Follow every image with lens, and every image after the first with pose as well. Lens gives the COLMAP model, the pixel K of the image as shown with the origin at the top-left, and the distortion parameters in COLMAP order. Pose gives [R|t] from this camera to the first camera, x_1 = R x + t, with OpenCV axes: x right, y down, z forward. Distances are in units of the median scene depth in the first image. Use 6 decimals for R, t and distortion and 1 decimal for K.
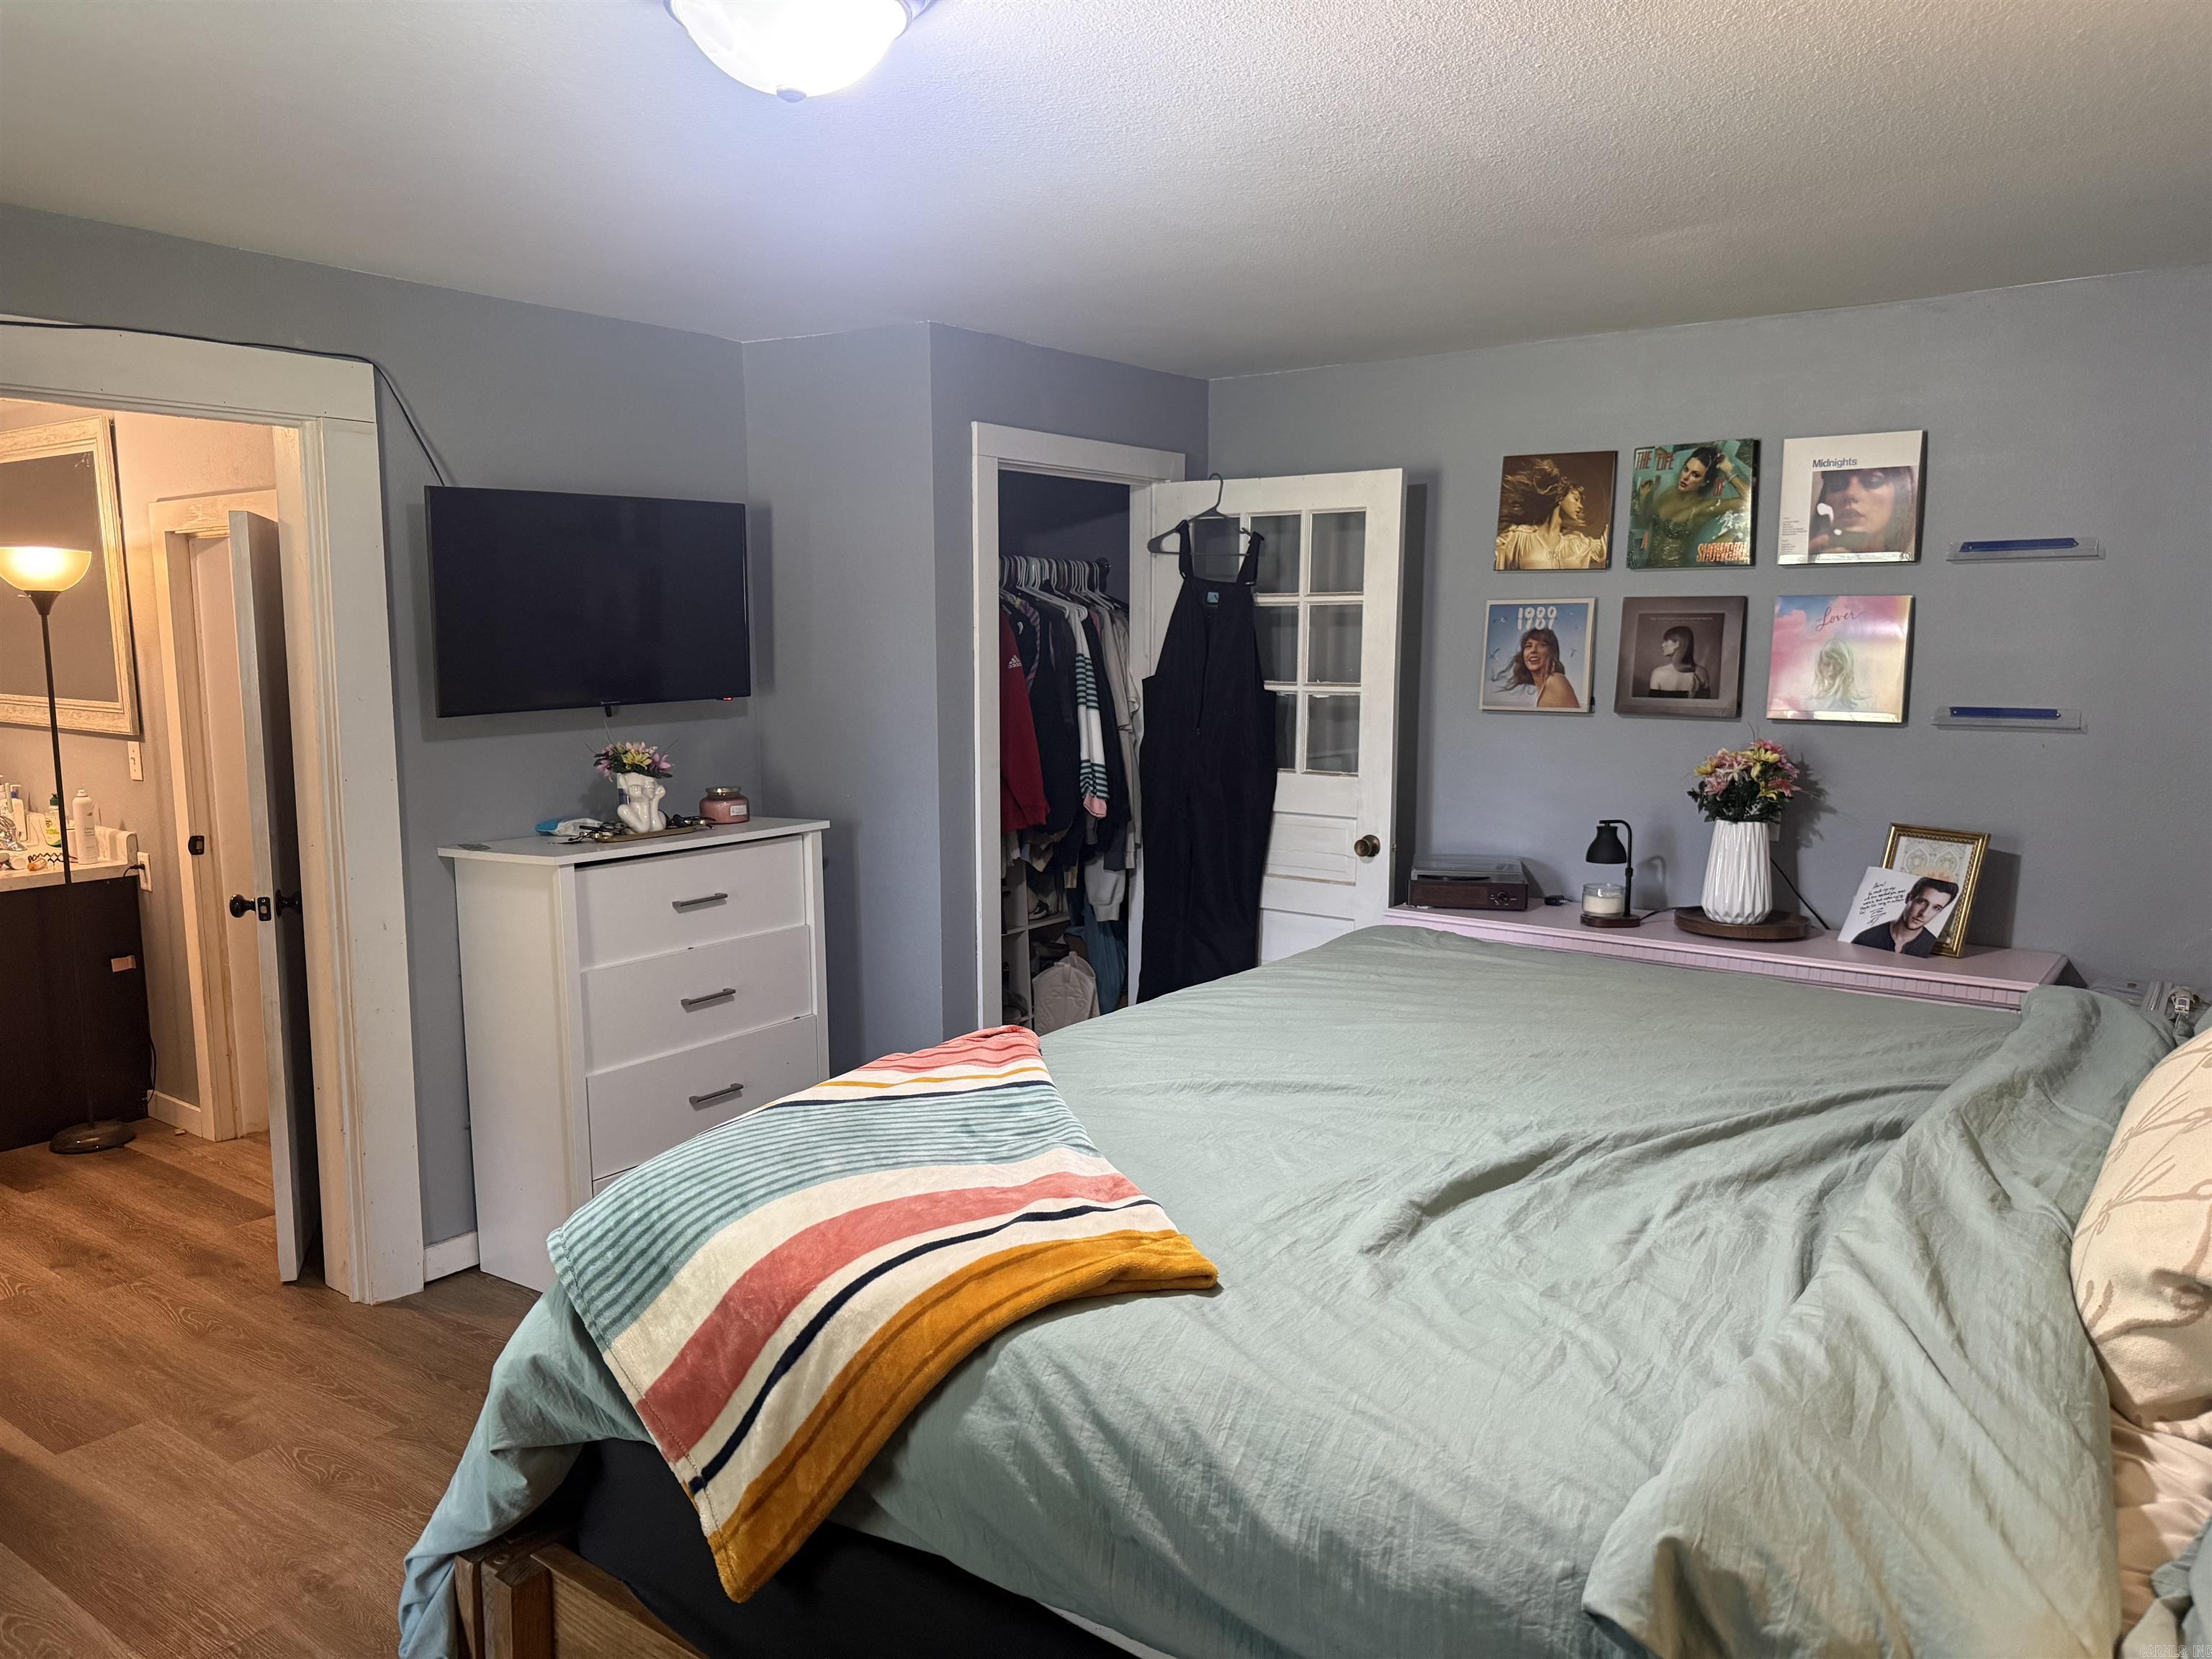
lens RADIAL K [[1565.5, 0, 1106.0], [0, 1565.5, 829.5], [0, 0, 1]] dist [-0.019428, -0.000188]
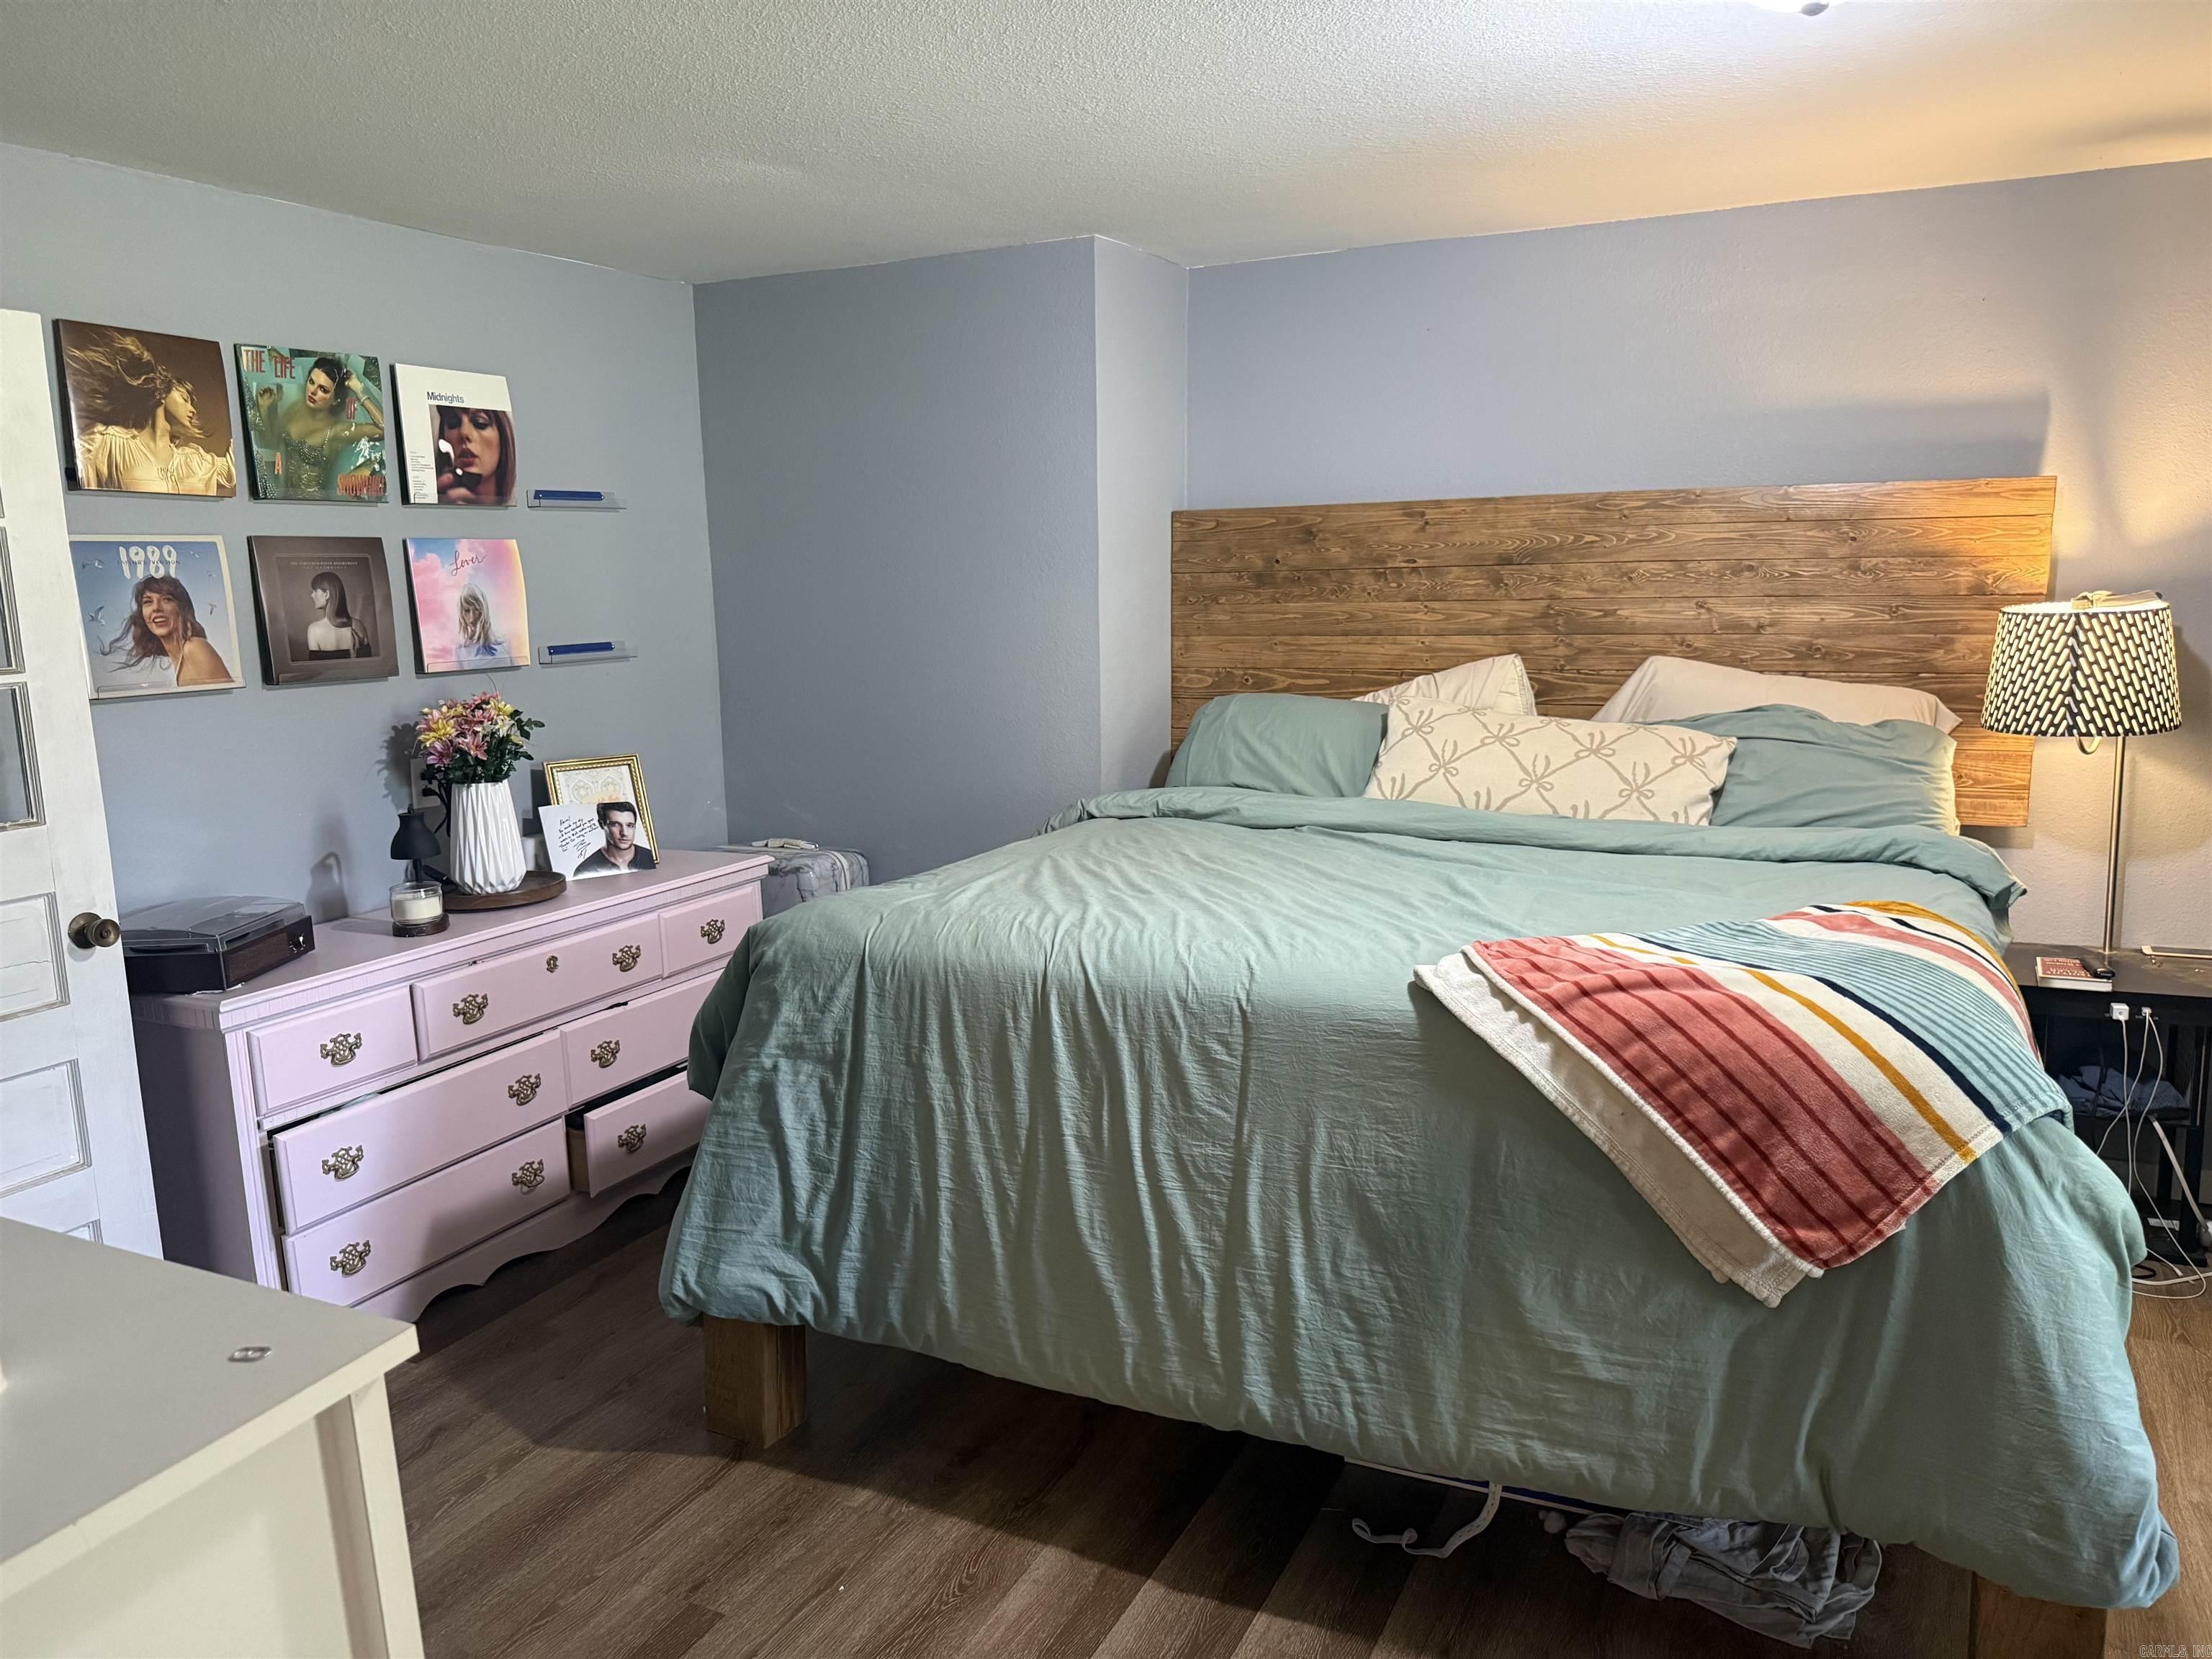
lens RADIAL K [[1565.5, 0, 1106.0], [0, 1565.5, 829.5], [0, 0, 1]] dist [-0.019428, -0.000188]
pose [[-0.177489, -0.146863, 0.973103, -0.527635], [0.152726, 0.972712, 0.174660, -0.077786], [-0.972200, 0.179618, -0.150216, 0.740830]]
